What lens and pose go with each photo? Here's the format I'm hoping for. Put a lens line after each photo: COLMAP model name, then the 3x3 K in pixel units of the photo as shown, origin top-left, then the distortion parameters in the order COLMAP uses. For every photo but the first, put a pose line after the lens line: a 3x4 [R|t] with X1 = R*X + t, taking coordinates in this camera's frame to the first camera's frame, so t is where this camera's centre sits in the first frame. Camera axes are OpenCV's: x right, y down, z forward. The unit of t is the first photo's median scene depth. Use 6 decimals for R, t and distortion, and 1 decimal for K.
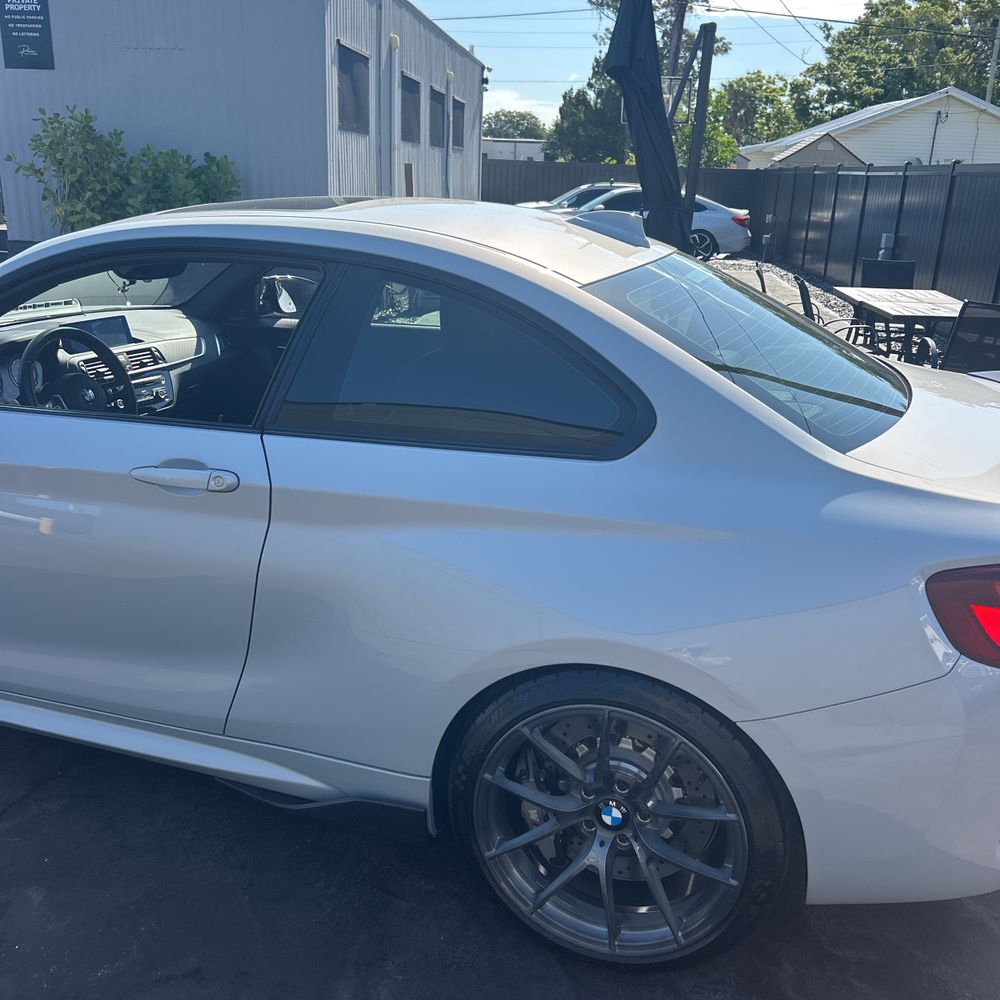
lens RADIAL K [[1003.1, 0, 484.3], [0, 1003.1, 500.8], [0, 0, 1]] dist [0.024667, -0.011280]
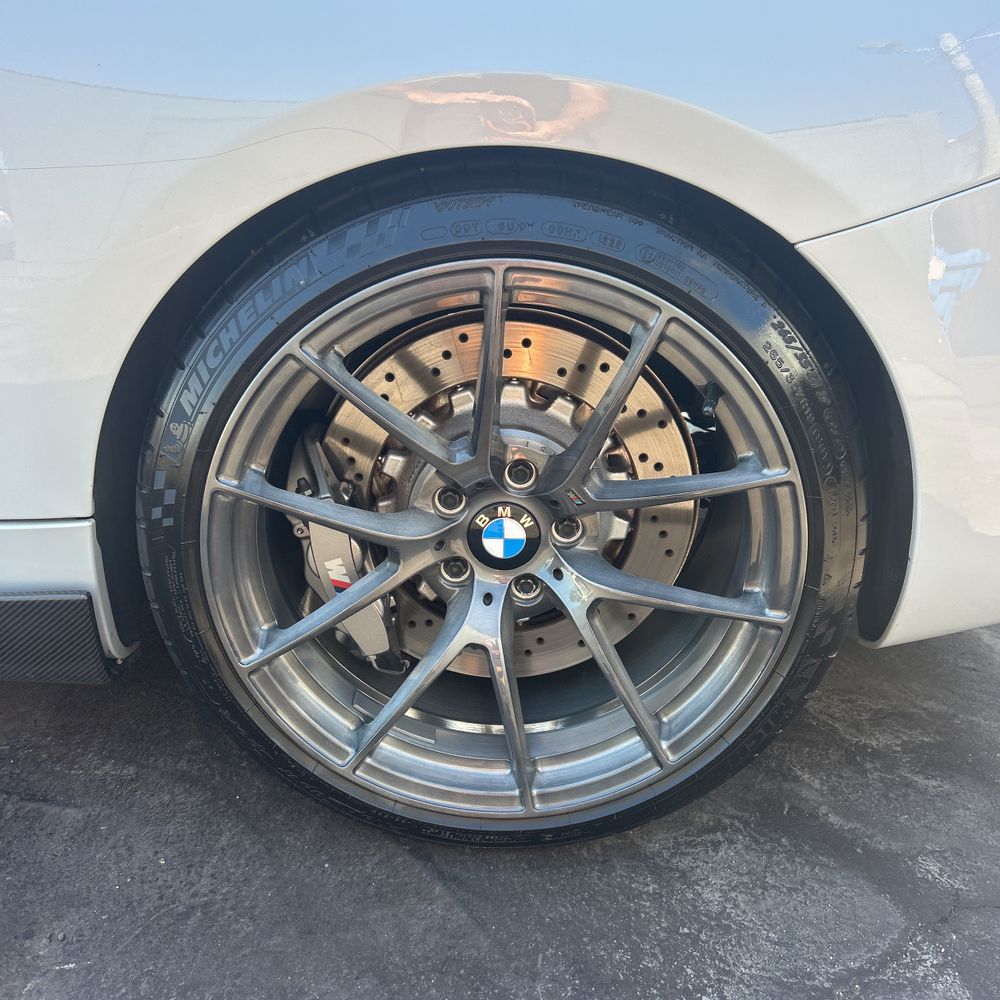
lens RADIAL K [[1011.1, 0, 500.2], [0, 1011.1, 508.1], [0, 0, 1]] dist [0.019865, -0.010048]
pose [[0.948597, -0.107864, 0.297540, -0.015983], [0.083331, 0.992081, 0.093977, 0.250836], [-0.305320, -0.064352, 0.950073, 0.538860]]
